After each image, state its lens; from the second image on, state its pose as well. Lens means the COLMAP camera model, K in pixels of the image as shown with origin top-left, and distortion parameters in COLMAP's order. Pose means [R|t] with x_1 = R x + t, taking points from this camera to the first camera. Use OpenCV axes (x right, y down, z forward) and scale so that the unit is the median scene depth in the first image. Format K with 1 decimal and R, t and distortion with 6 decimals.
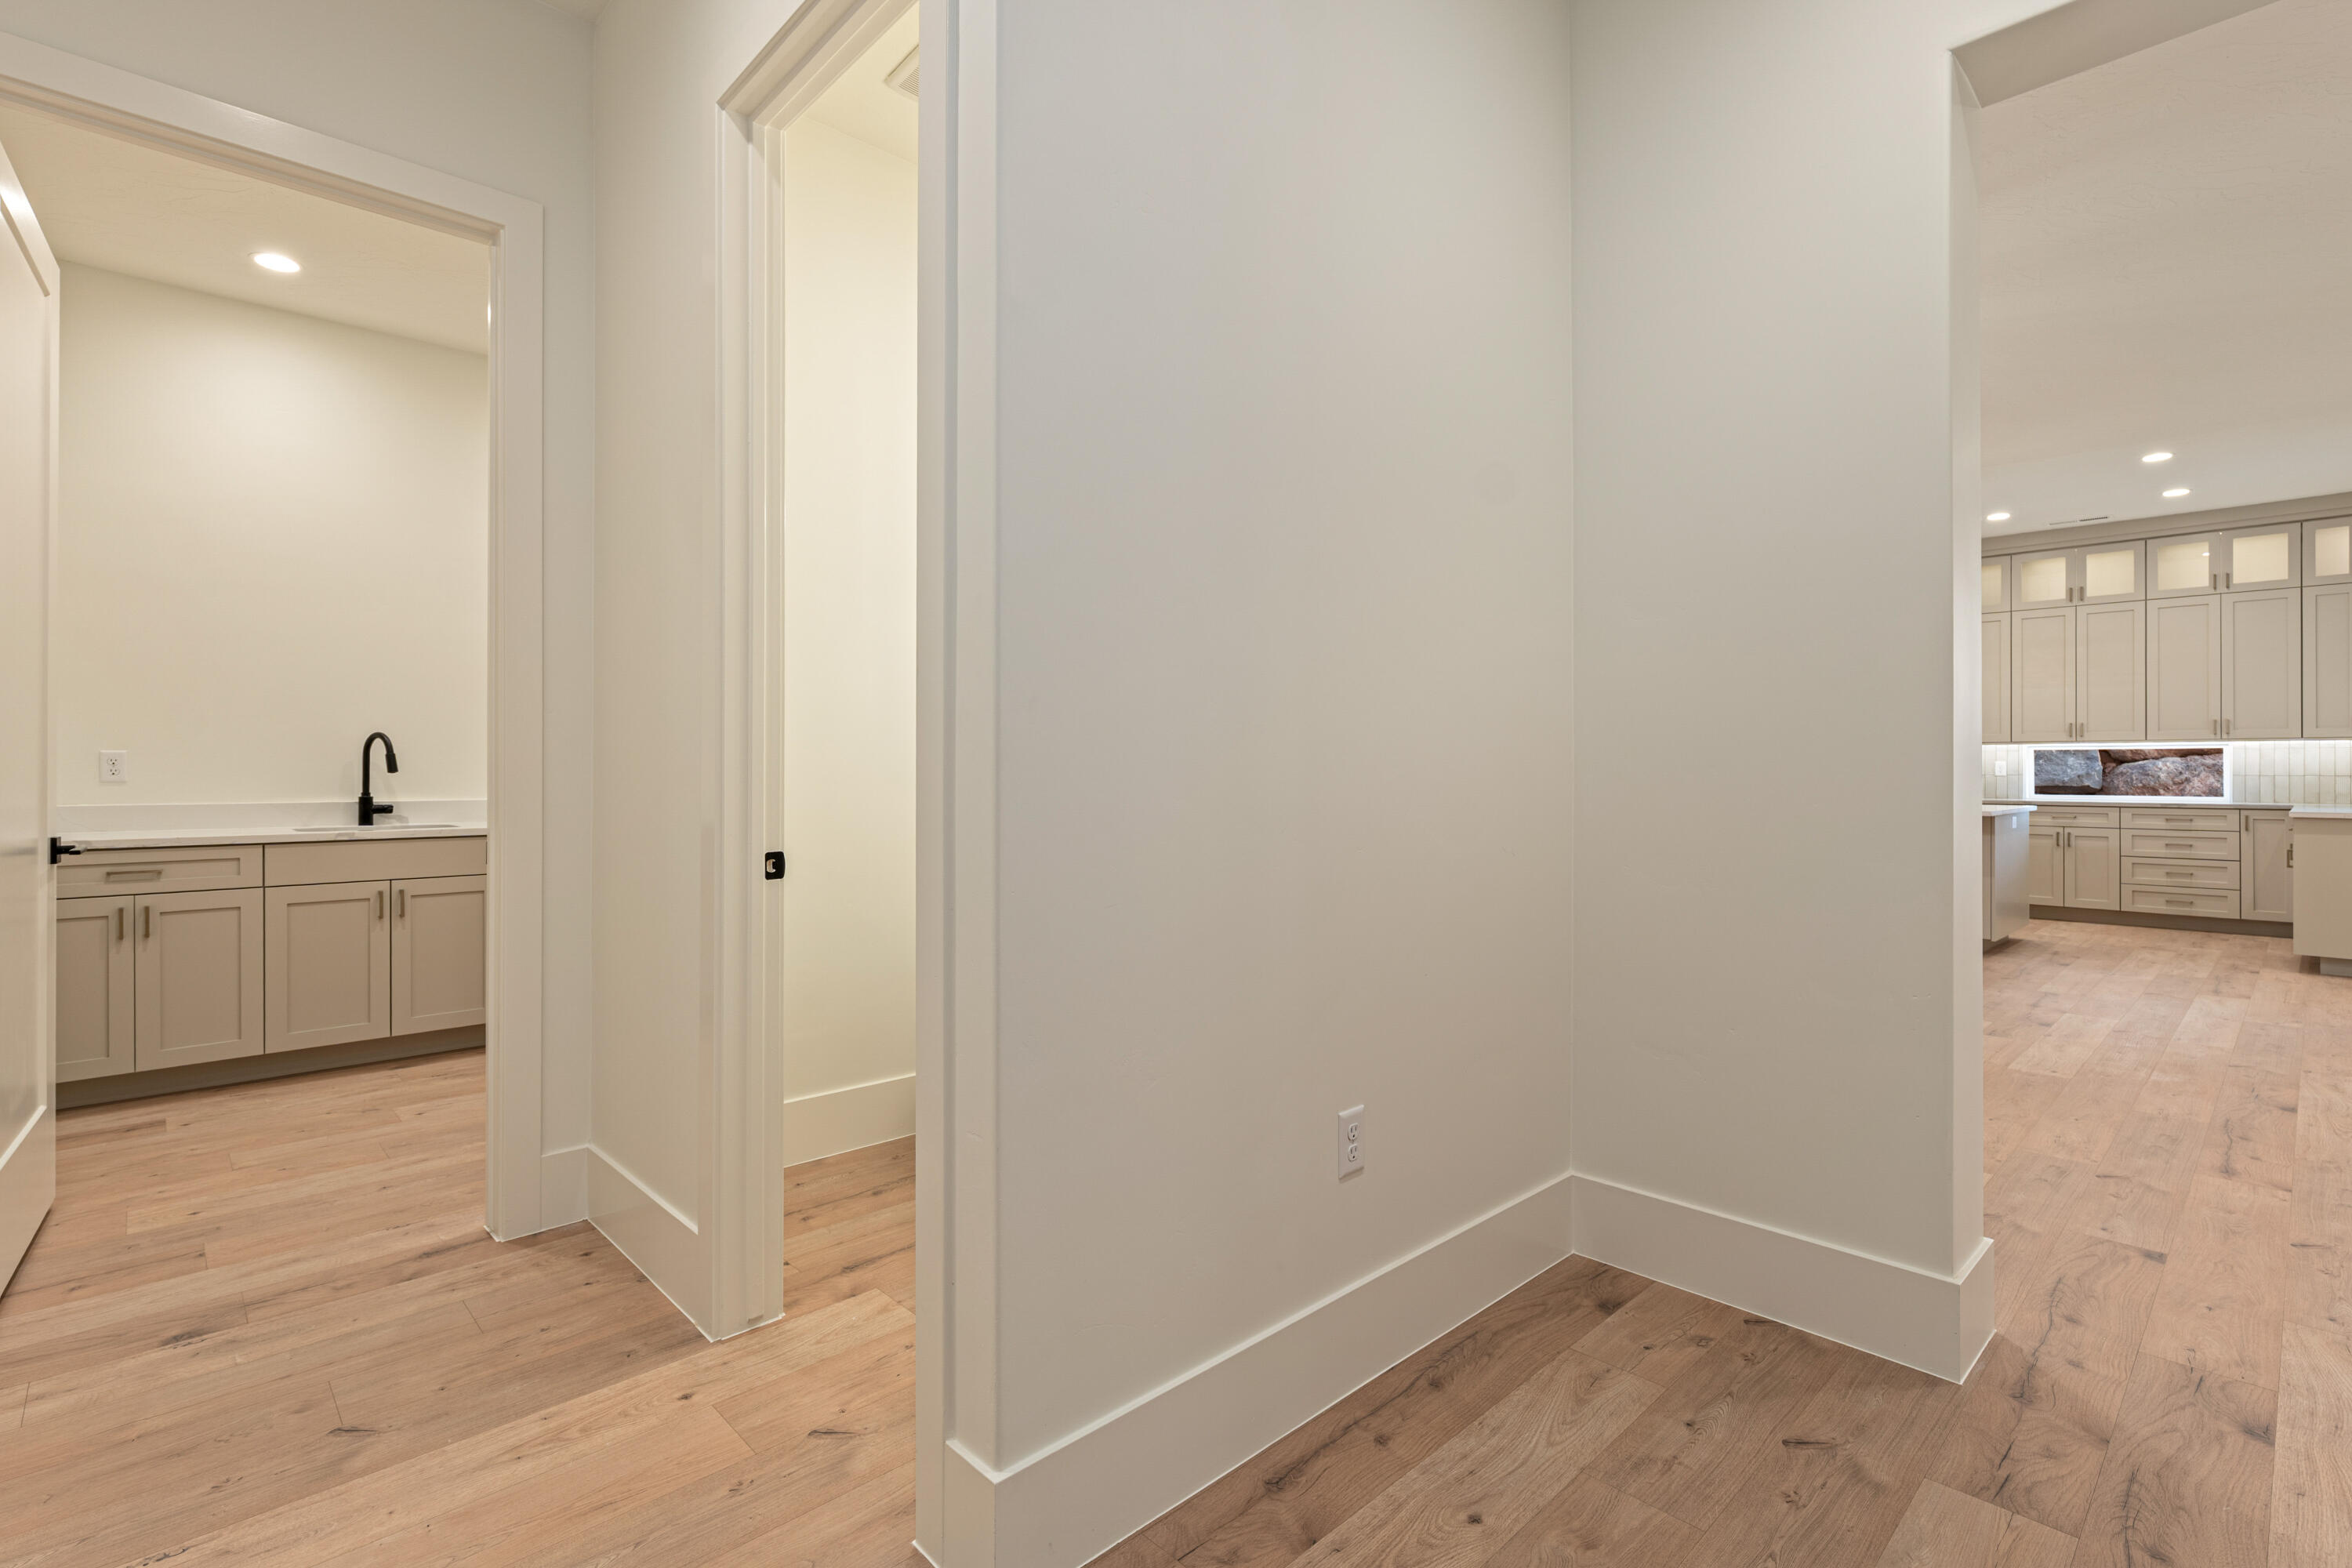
lens RADIAL K [[1083.1, 0, 1188.8], [0, 1083.1, 765.2], [0, 0, 1]] dist [0.005838, -0.000821]
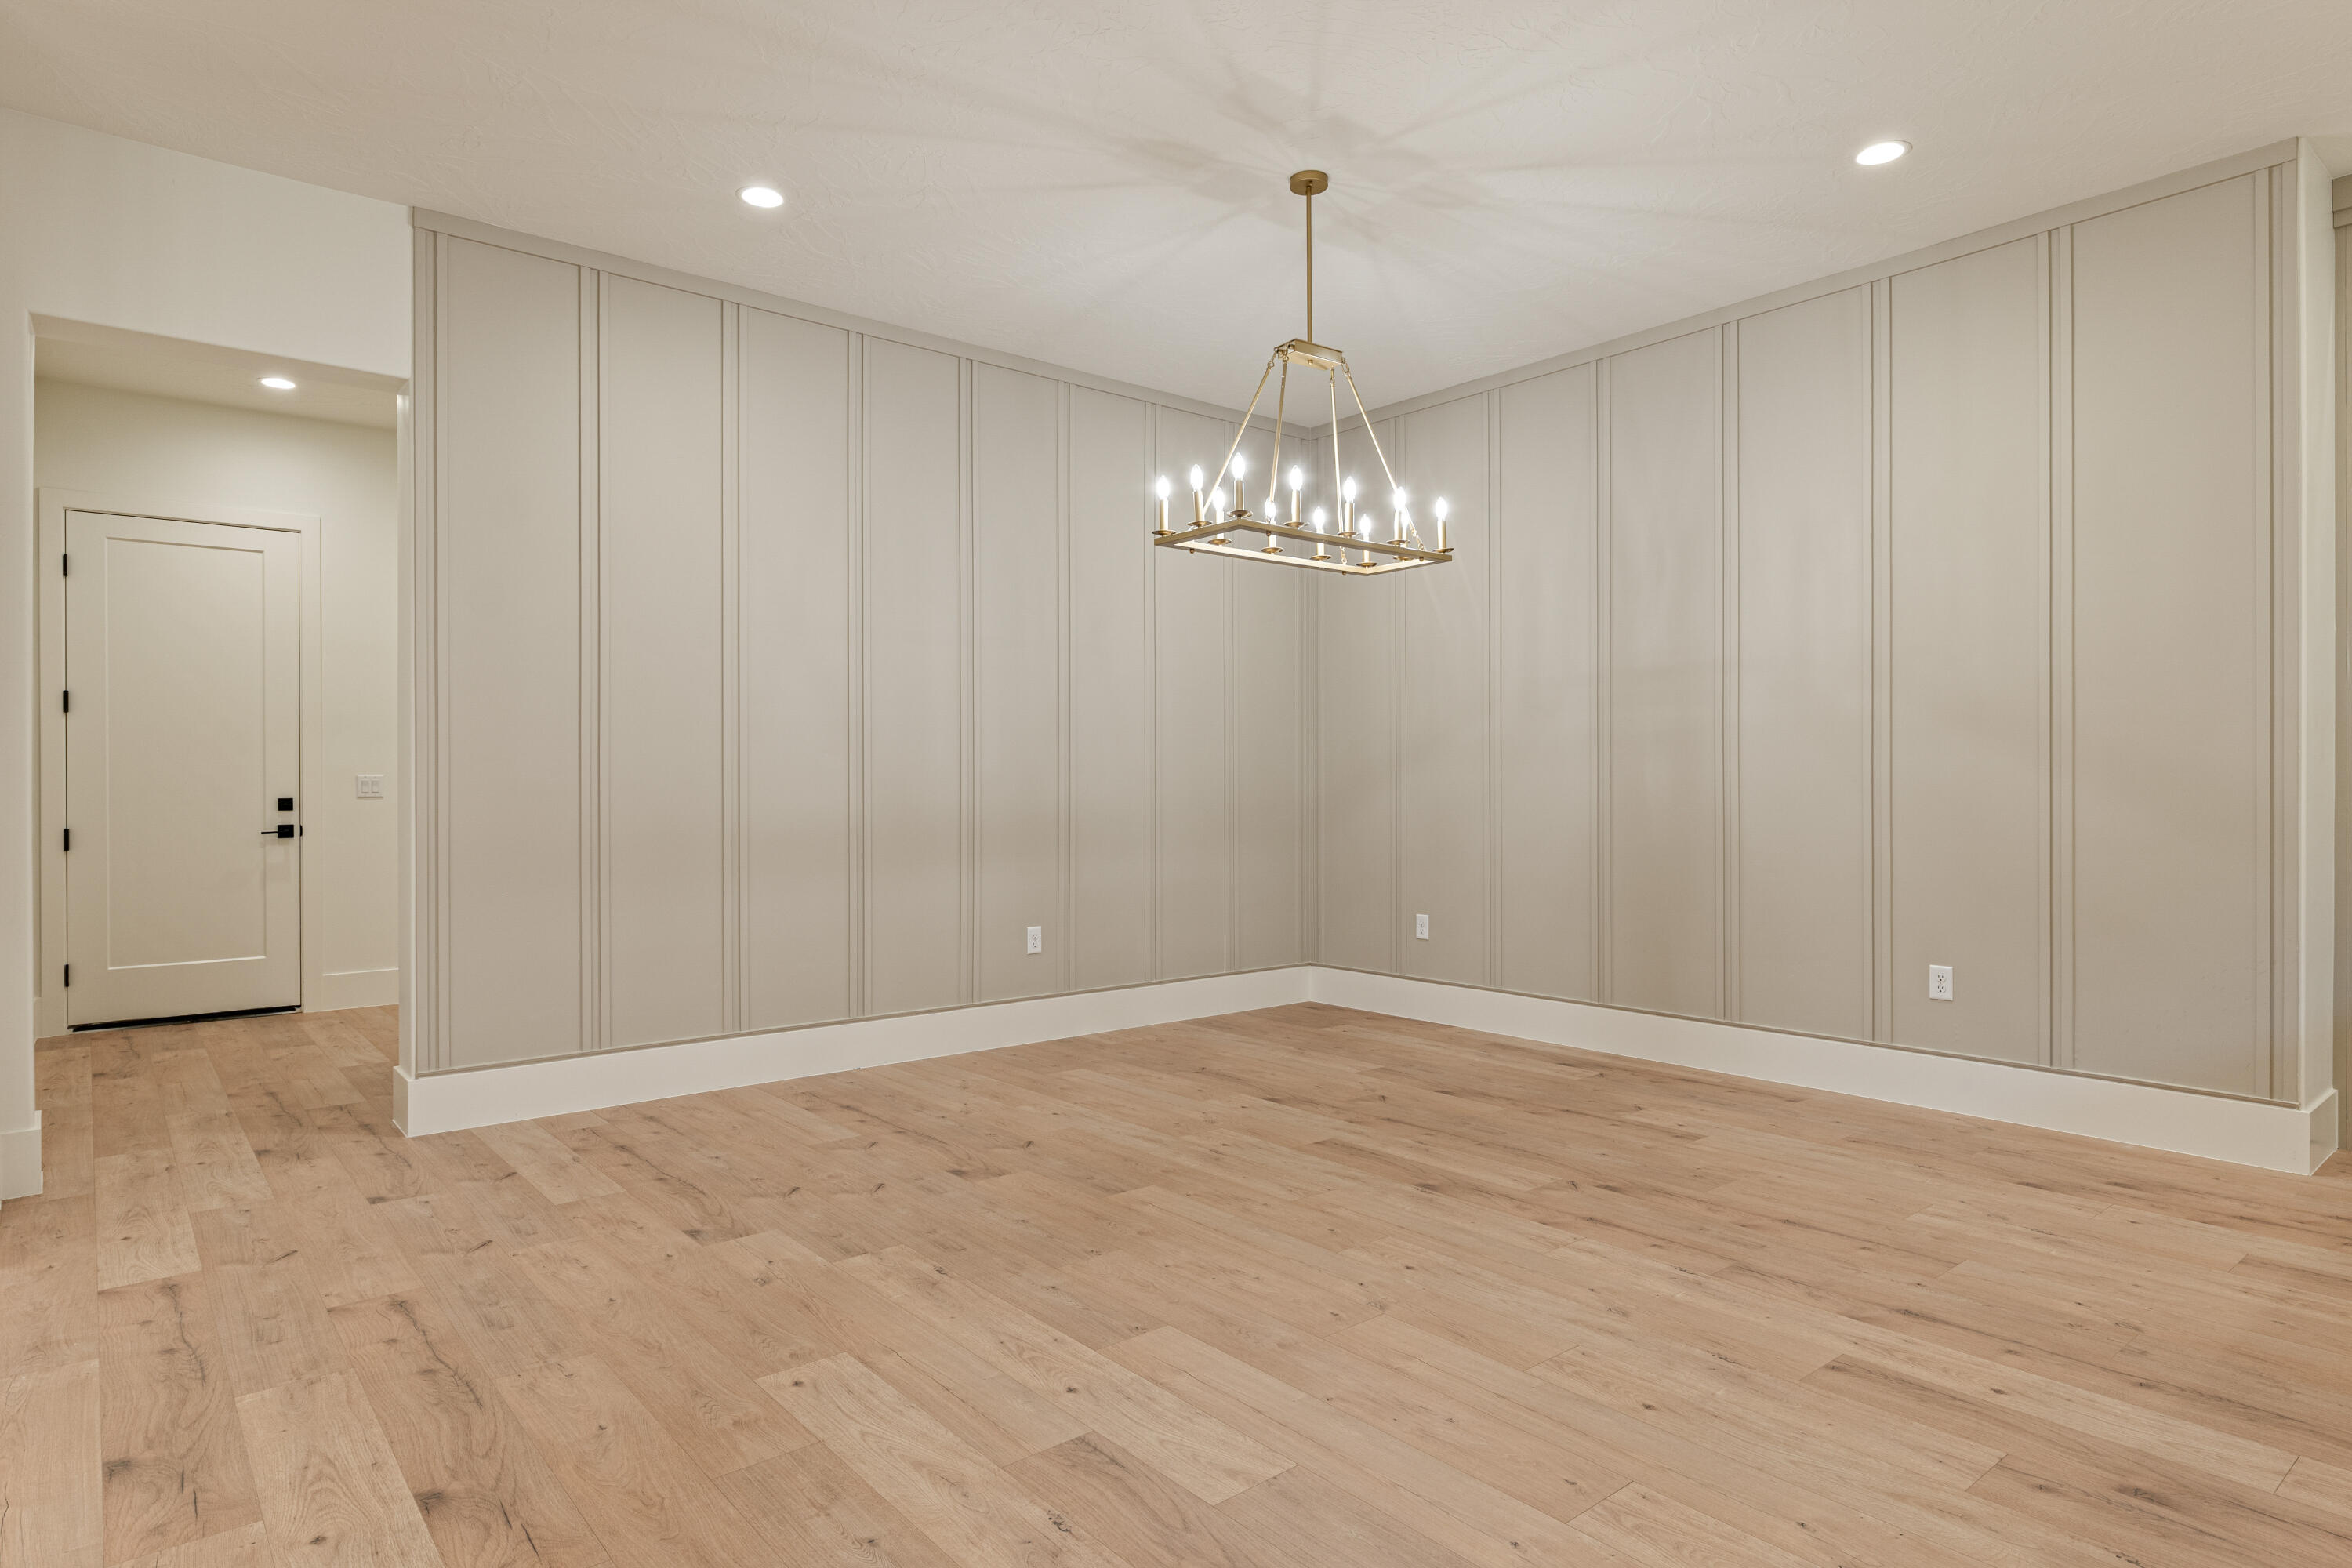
lens RADIAL K [[1299.5, 0, 1158.9], [0, 1299.5, 782.9], [0, 0, 1]] dist [-0.010144, 0.004721]
pose [[-0.072617, -0.003510, -0.997354, 2.642677], [0.004812, 0.999981, -0.003869, 0.016065], [0.997348, -0.005080, -0.072598, 2.316341]]
